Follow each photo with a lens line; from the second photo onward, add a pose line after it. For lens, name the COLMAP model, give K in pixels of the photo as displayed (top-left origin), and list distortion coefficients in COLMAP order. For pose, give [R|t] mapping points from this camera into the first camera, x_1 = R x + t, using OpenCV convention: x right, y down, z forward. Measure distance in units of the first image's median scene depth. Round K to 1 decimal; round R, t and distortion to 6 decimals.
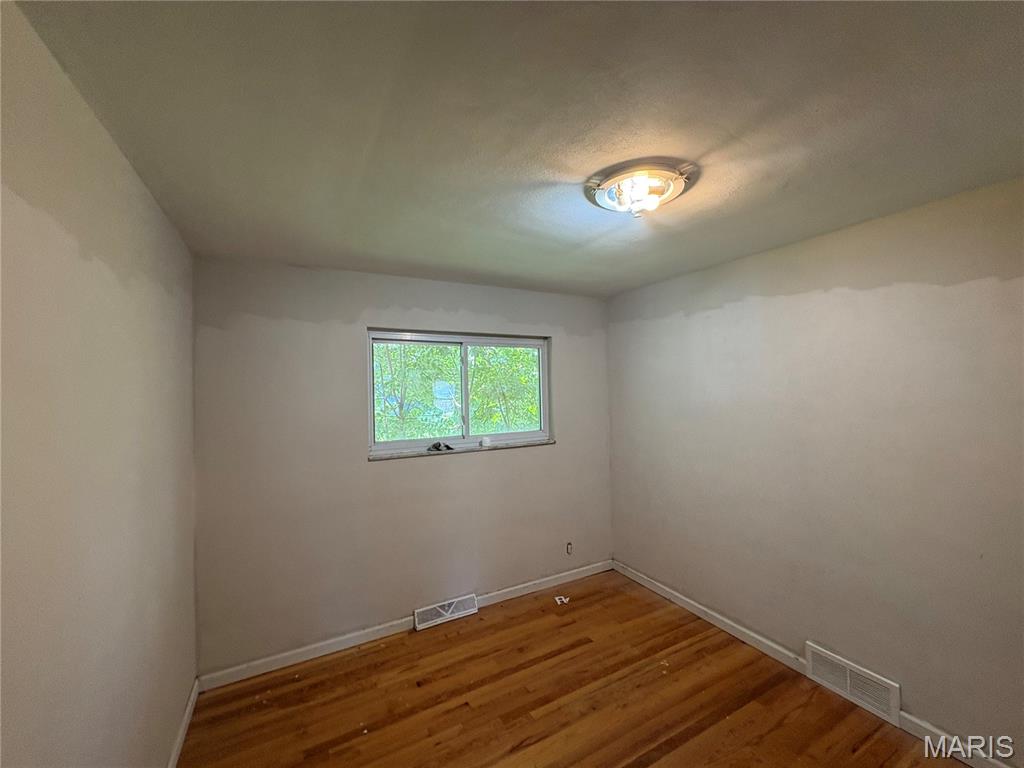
lens RADIAL K [[406.4, 0, 513.5], [0, 406.4, 379.7], [0, 0, 1]] dist [-0.000545, 0.000232]
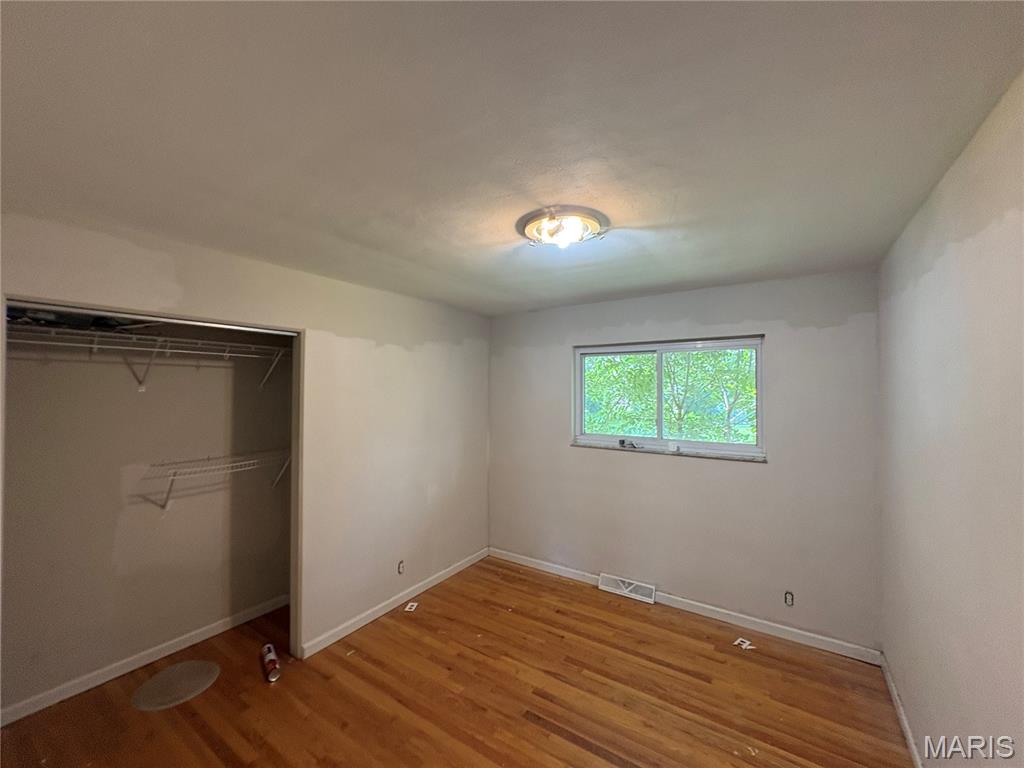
lens RADIAL K [[406.4, 0, 512.9], [0, 406.4, 378.1], [0, 0, 1]] dist [-0.000545, 0.000232]
pose [[0.466267, -0.004986, -0.884630, 0.739270], [0.010532, 0.999945, -0.000085, -0.026235], [0.884581, -0.009277, 0.466294, 0.197707]]
